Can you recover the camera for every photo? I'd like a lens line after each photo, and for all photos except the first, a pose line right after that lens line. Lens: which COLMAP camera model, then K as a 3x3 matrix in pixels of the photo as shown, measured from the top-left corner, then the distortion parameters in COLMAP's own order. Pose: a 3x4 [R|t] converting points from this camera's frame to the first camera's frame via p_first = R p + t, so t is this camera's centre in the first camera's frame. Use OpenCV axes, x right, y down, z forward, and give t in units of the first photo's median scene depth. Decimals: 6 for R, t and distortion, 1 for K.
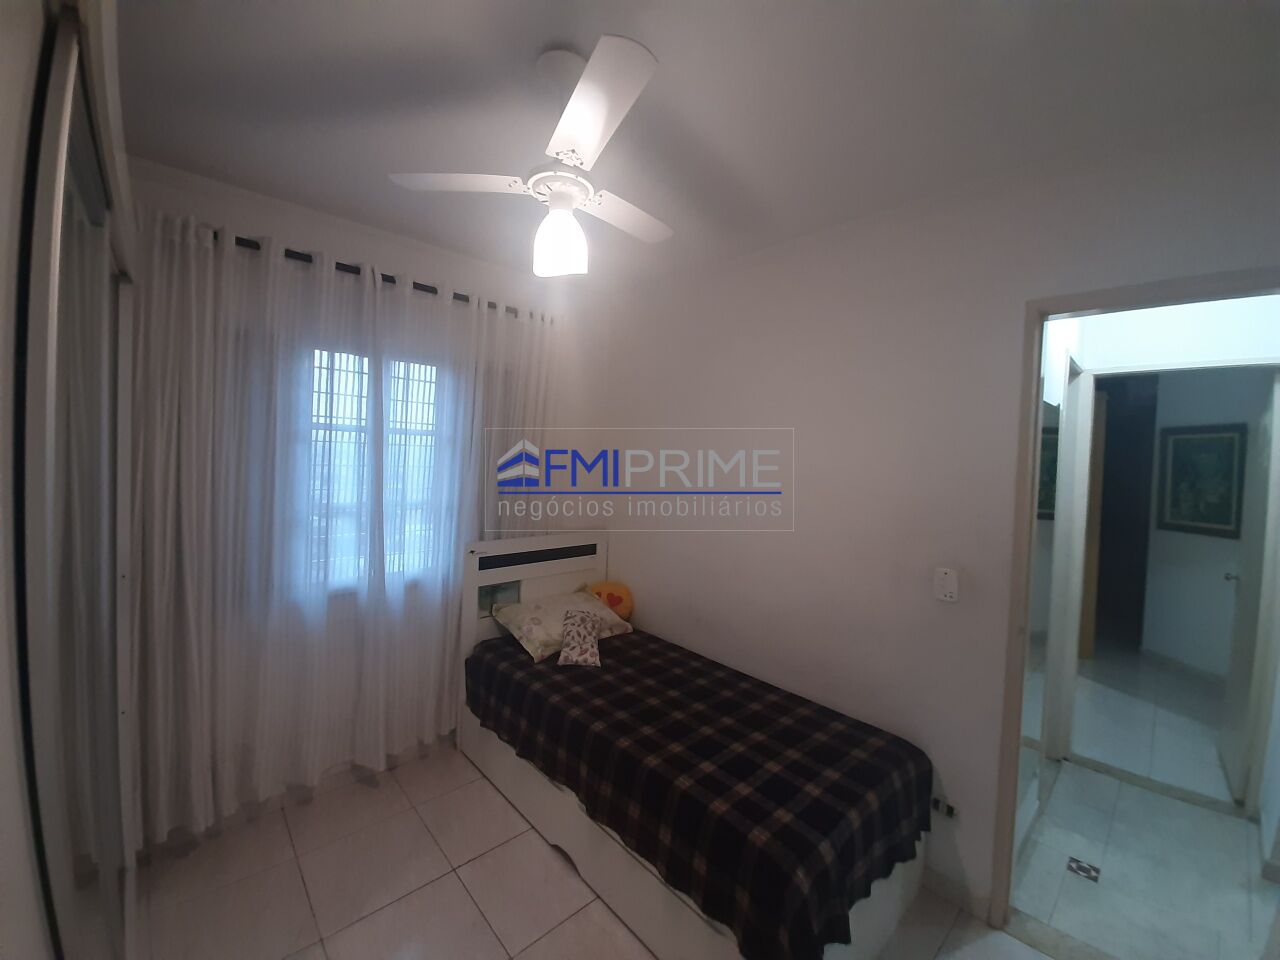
lens RADIAL K [[498.2, 0, 636.6], [0, 498.2, 469.2], [0, 0, 1]] dist [0.017166, -0.013189]
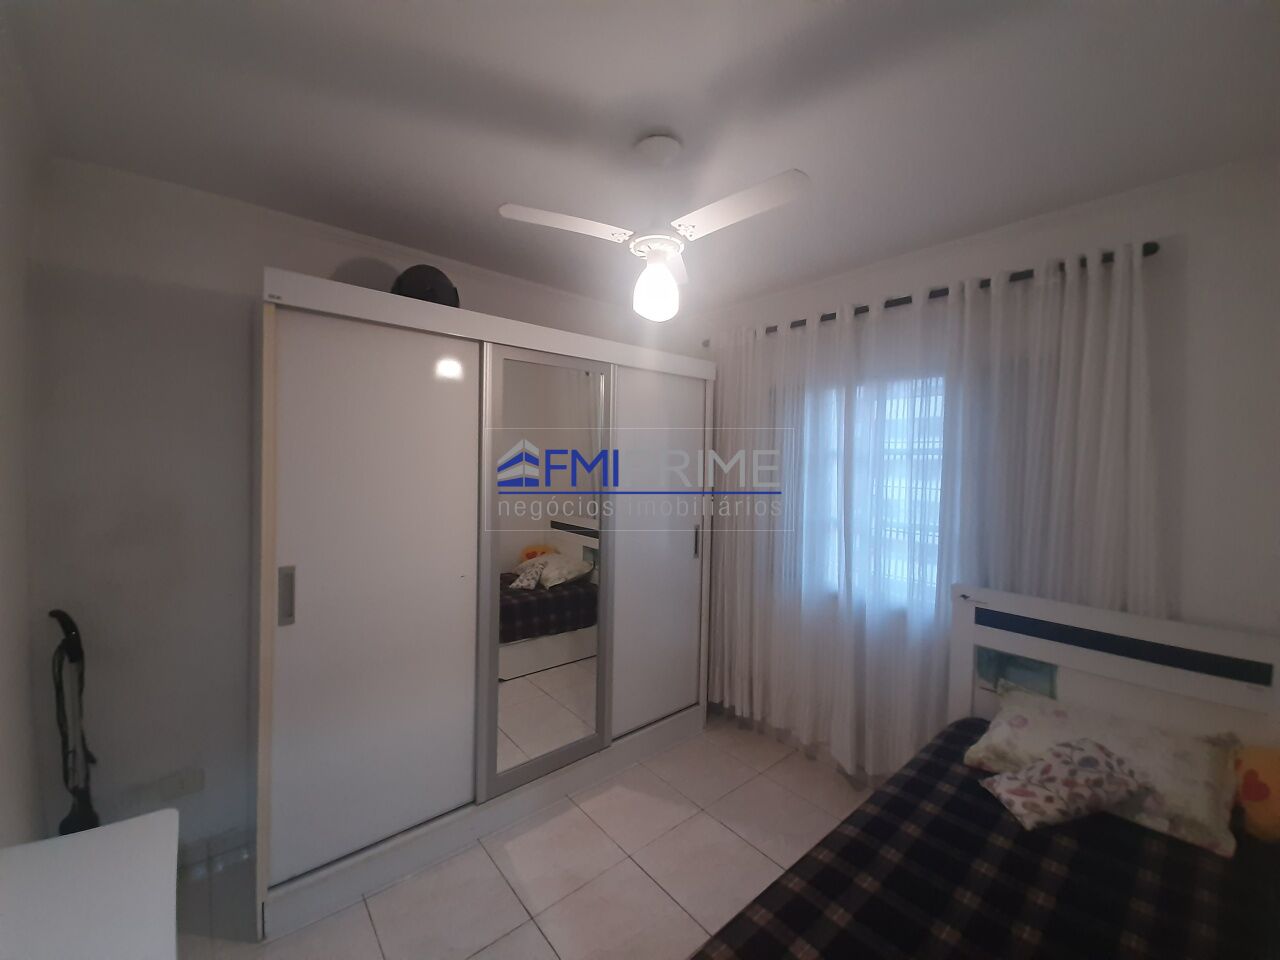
lens RADIAL K [[501.5, 0, 631.7], [0, 501.5, 472.3], [0, 0, 1]] dist [0.017679, -0.013625]
pose [[-0.042351, -0.015601, -0.998981, 0.525255], [-0.045230, 0.998883, -0.013682, 0.000905], [0.998078, 0.044604, -0.043010, 0.512915]]
